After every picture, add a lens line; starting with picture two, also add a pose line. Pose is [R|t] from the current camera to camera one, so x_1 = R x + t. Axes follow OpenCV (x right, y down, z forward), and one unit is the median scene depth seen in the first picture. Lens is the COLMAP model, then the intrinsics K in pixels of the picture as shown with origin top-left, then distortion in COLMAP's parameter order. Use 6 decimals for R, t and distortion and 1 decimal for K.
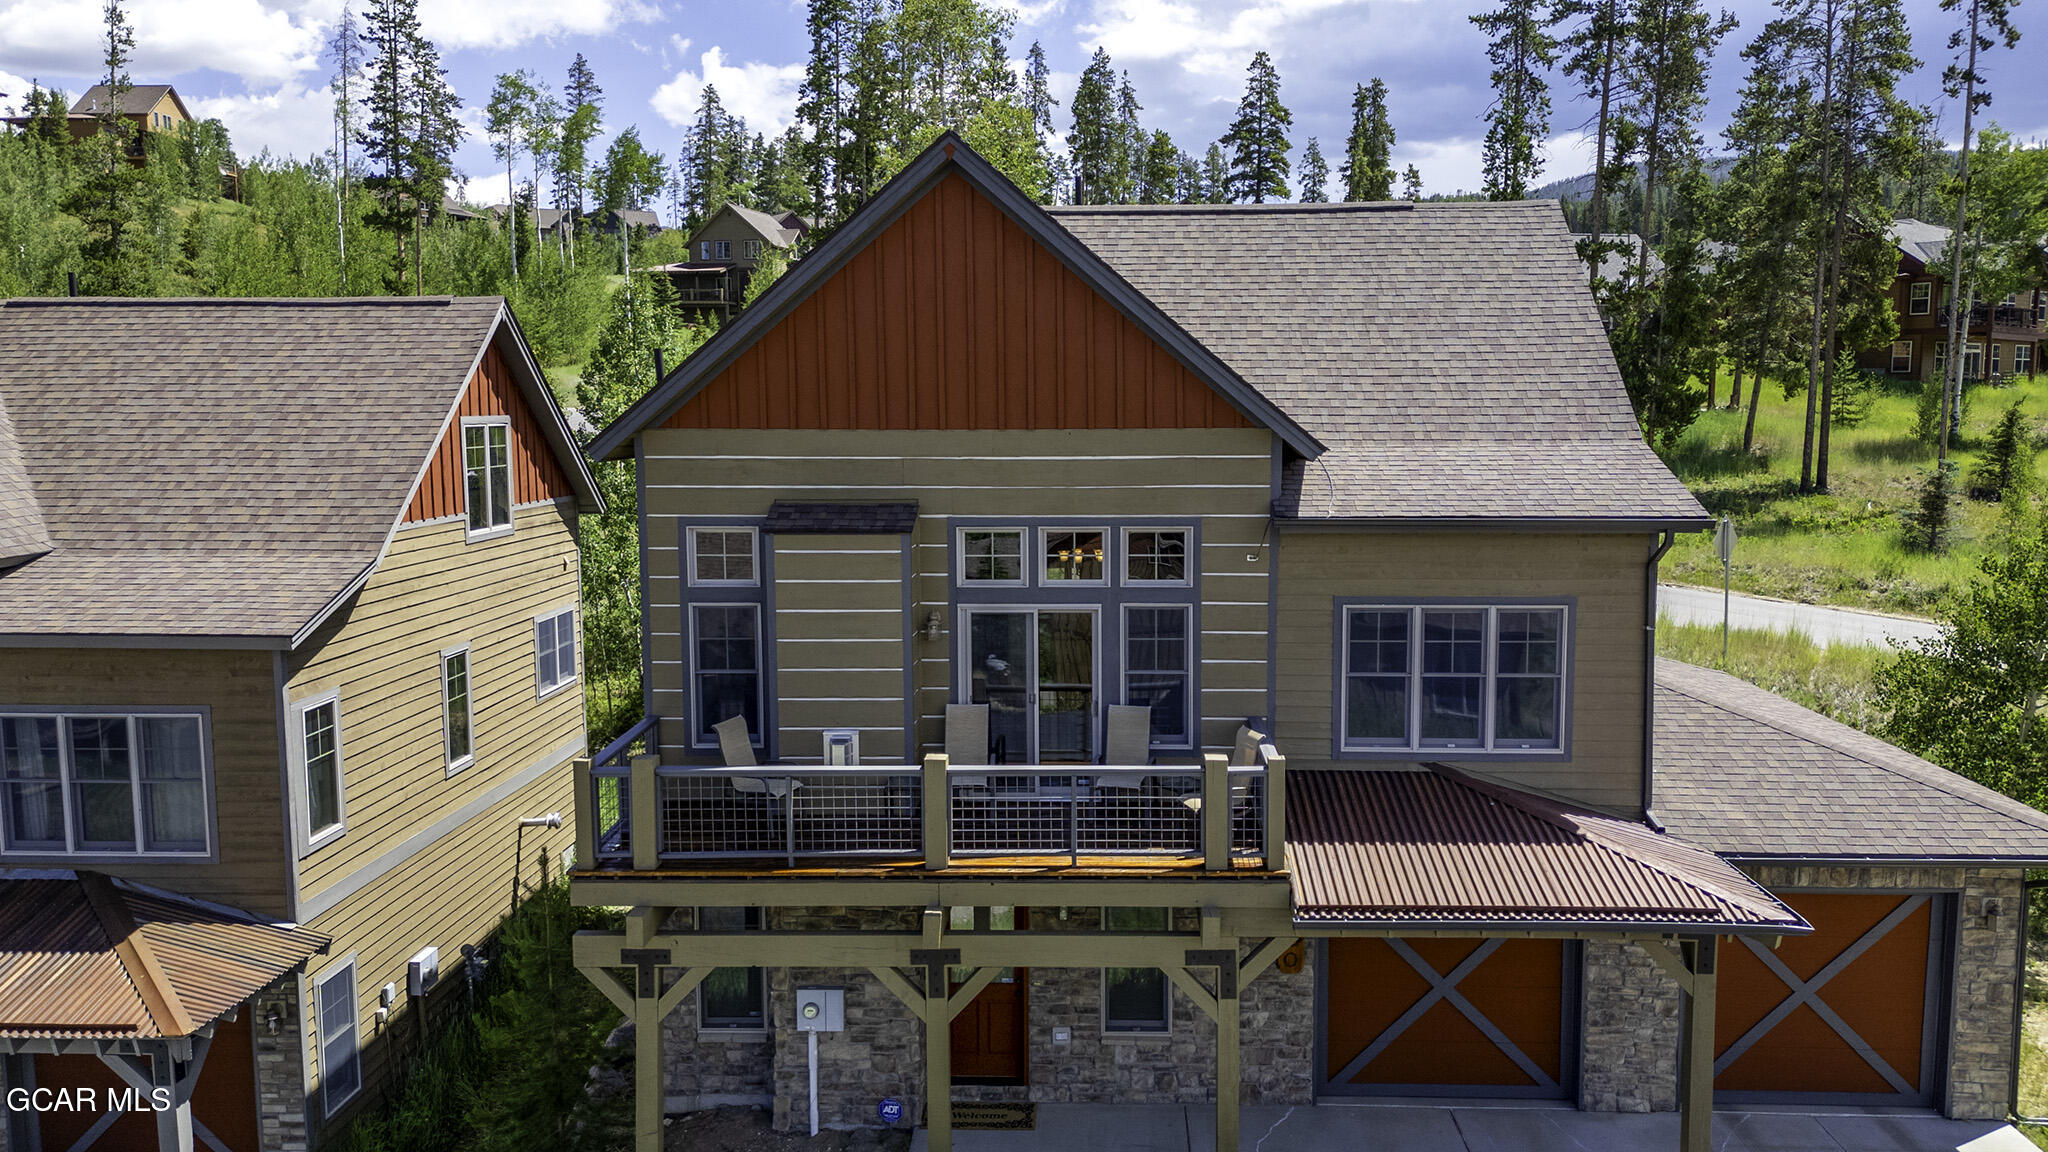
lens RADIAL K [[1519.3, 0, 1083.8], [0, 1519.3, 535.6], [0, 0, 1]] dist [0.068003, -0.070289]
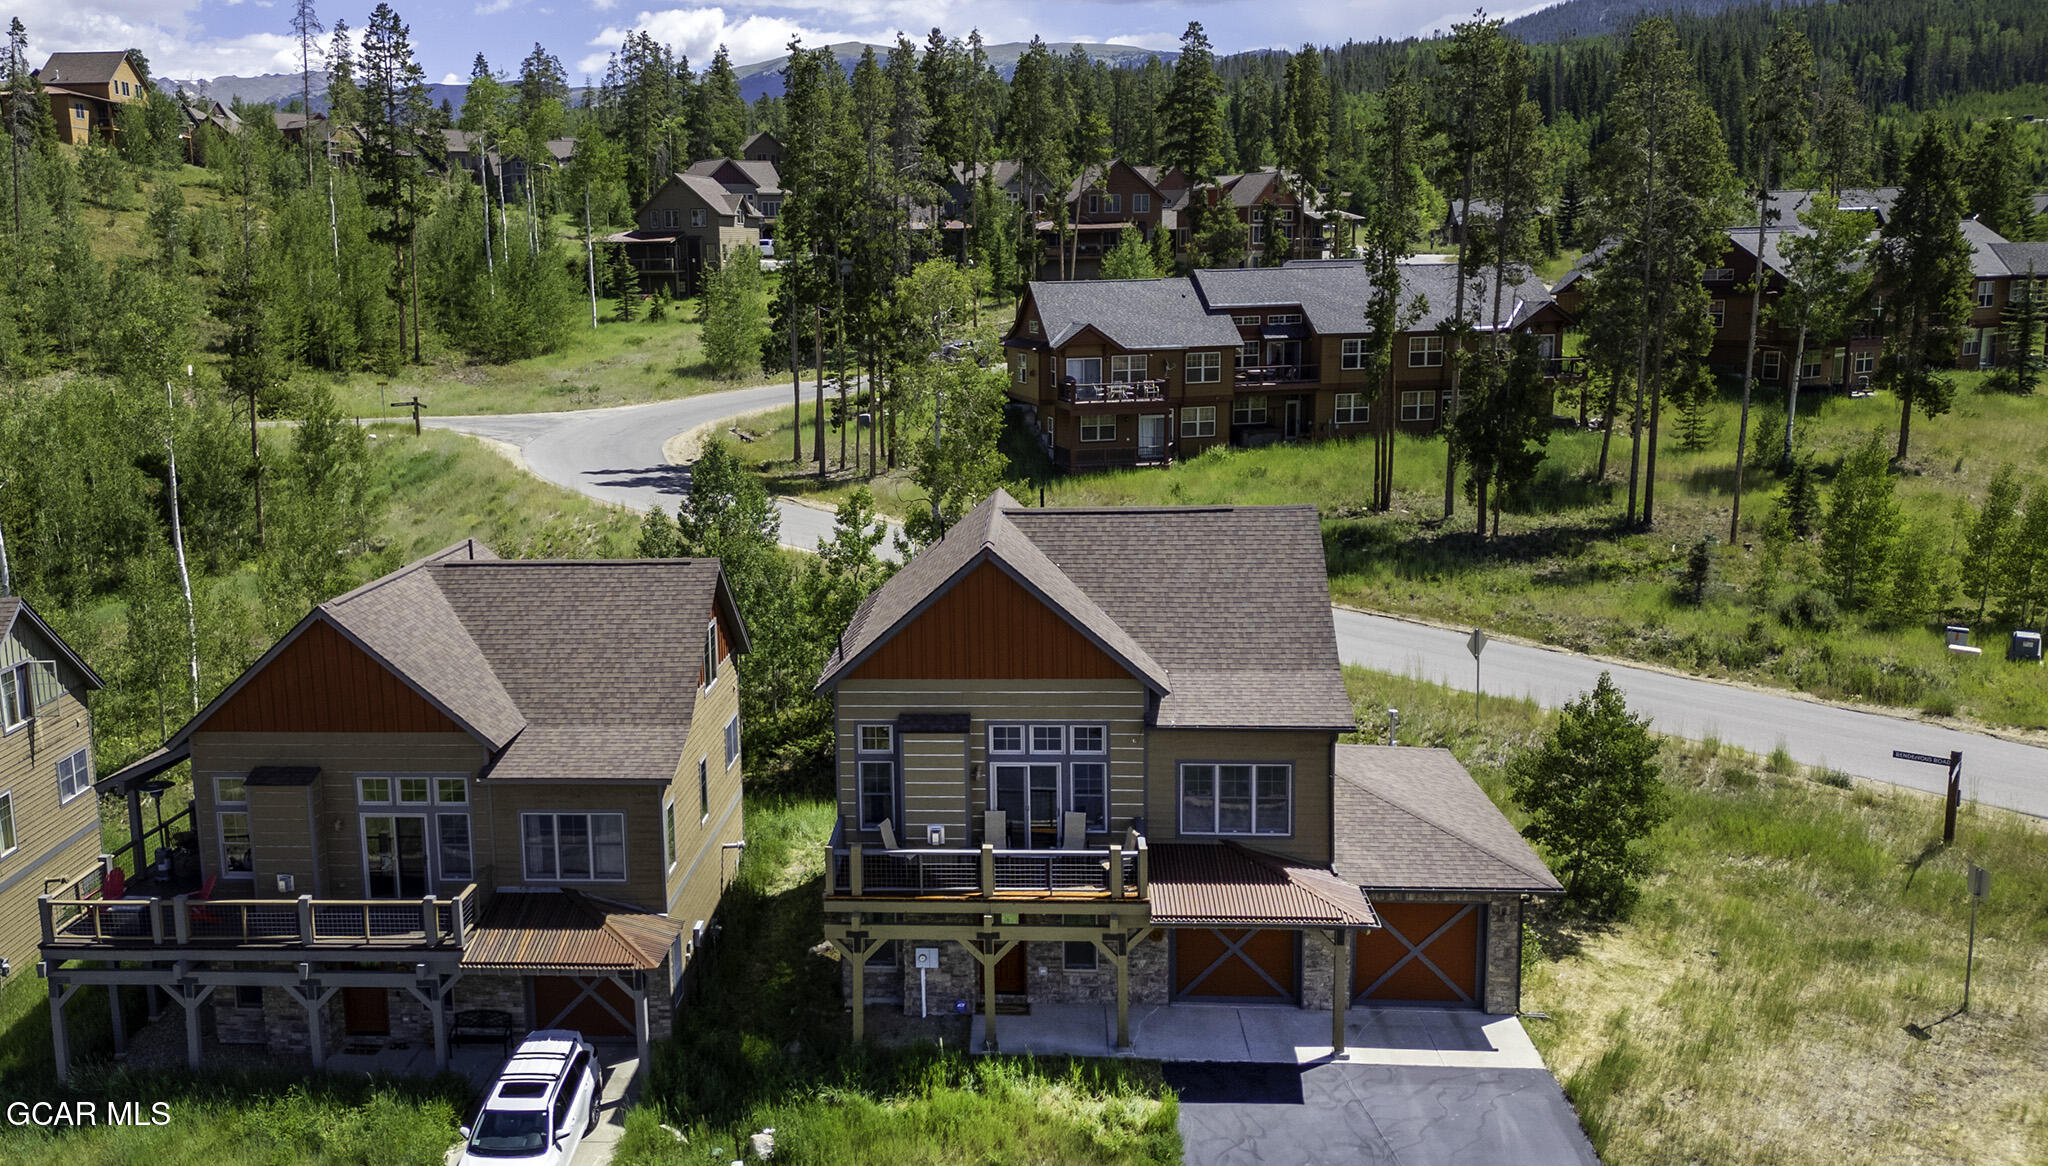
lens RADIAL K [[1681.2, 0, 929.7], [0, 1681.2, 529.5], [0, 0, 1]] dist [0.107432, -0.176113]
pose [[0.998694, -0.009024, -0.050292, -0.047733], [0.012297, 0.997799, 0.065158, -0.415177], [0.049593, -0.065691, 0.996607, -1.236311]]
